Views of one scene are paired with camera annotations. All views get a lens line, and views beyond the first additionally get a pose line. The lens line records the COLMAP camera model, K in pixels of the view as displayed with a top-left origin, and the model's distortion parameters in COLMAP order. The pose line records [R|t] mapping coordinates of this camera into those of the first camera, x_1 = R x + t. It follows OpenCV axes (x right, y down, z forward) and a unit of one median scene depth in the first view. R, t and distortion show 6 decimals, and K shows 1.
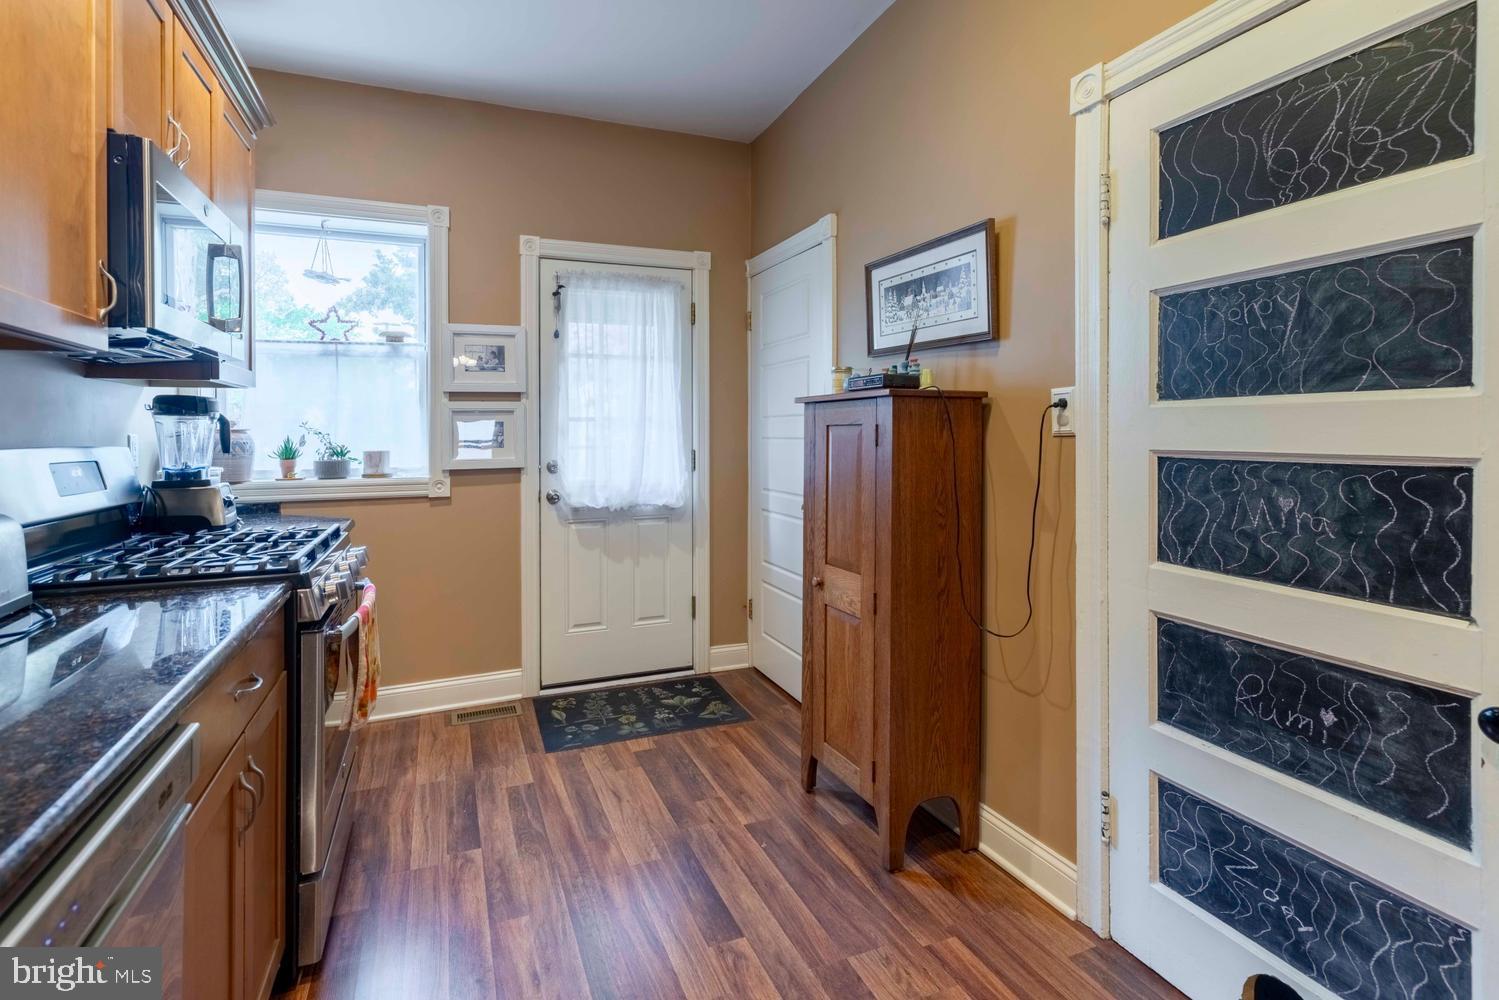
lens RADIAL K [[699.9, 0, 704.8], [0, 699.9, 433.3], [0, 0, 1]] dist [0.005188, 0.000476]
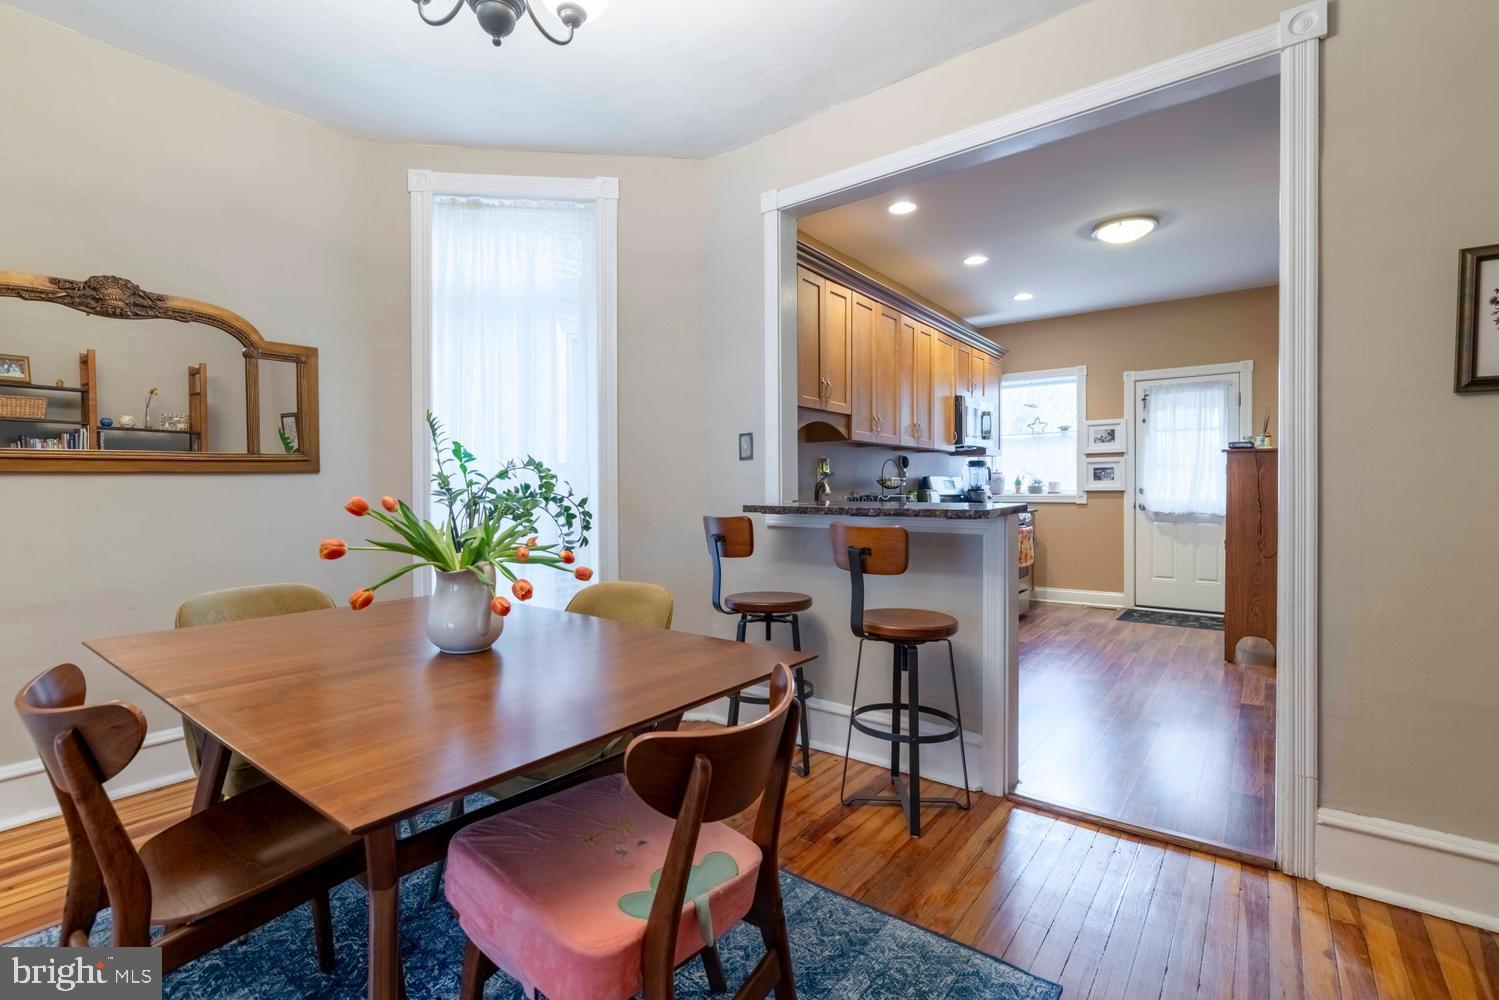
lens RADIAL K [[699.9, 0, 744.8], [0, 699.9, 490.2], [0, 0, 1]] dist [0.005188, 0.000476]
pose [[0.533902, 0.009365, -0.845494, 1.290397], [-0.000535, 0.999942, 0.010737, 0.042519], [0.845546, -0.005280, 0.533877, -1.468200]]
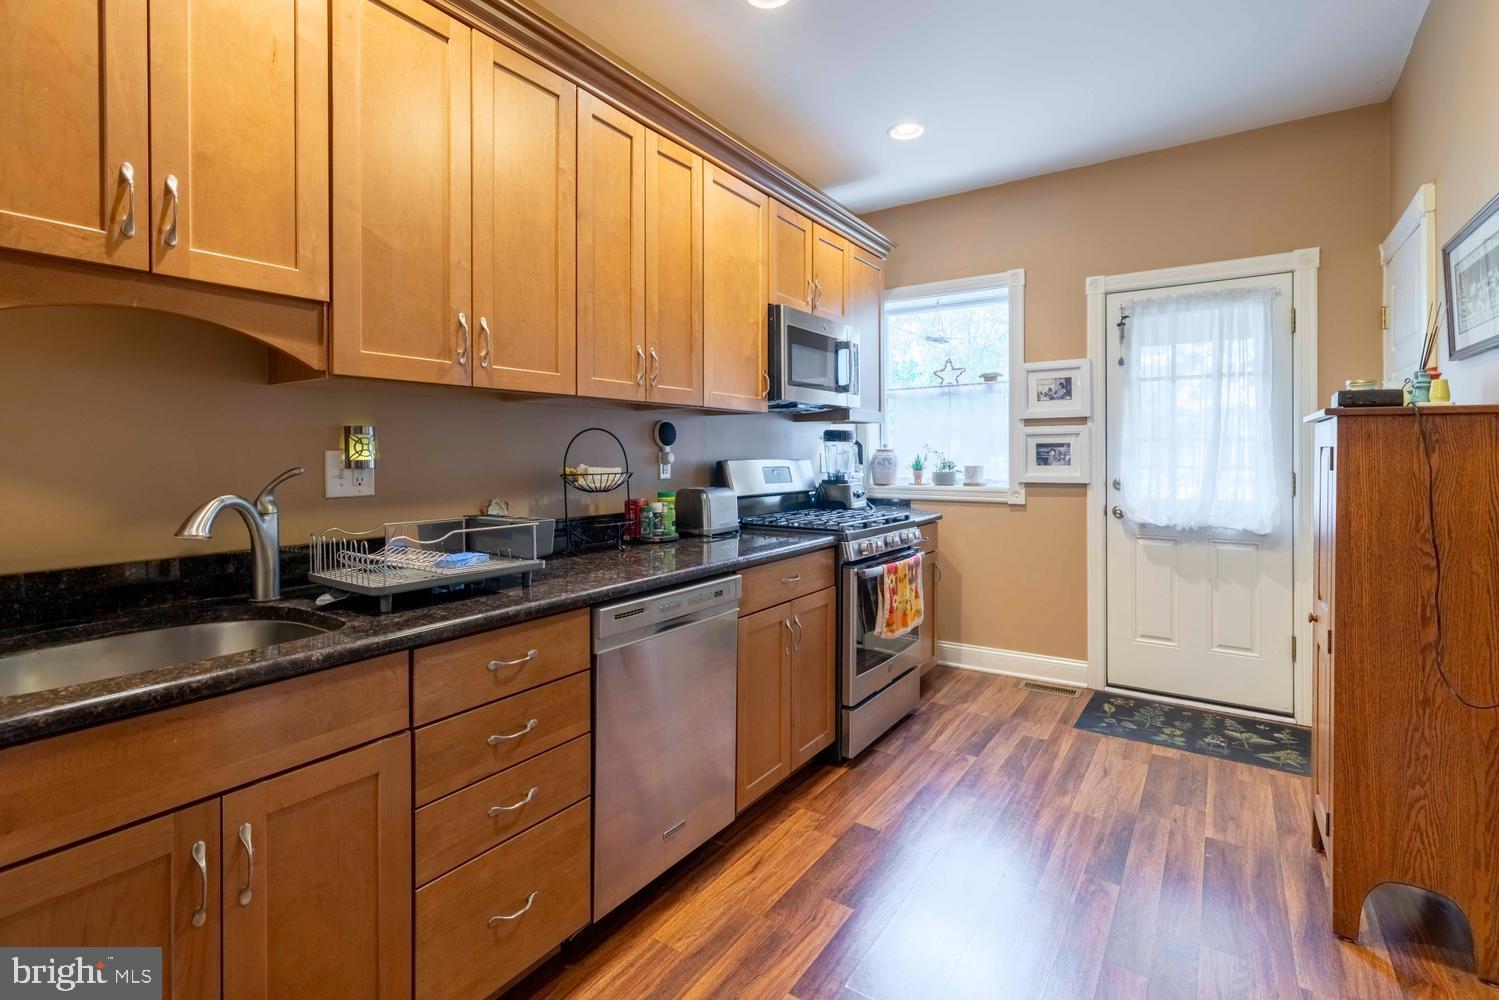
lens RADIAL K [[699.9, 0, 747.2], [0, 699.9, 450.2], [0, 0, 1]] dist [0.005188, 0.000476]
pose [[0.570658, 0.003233, -0.821182, 0.549769], [-0.003603, 0.999992, 0.001433, -0.006712], [0.821180, 0.002141, 0.570665, -0.148684]]
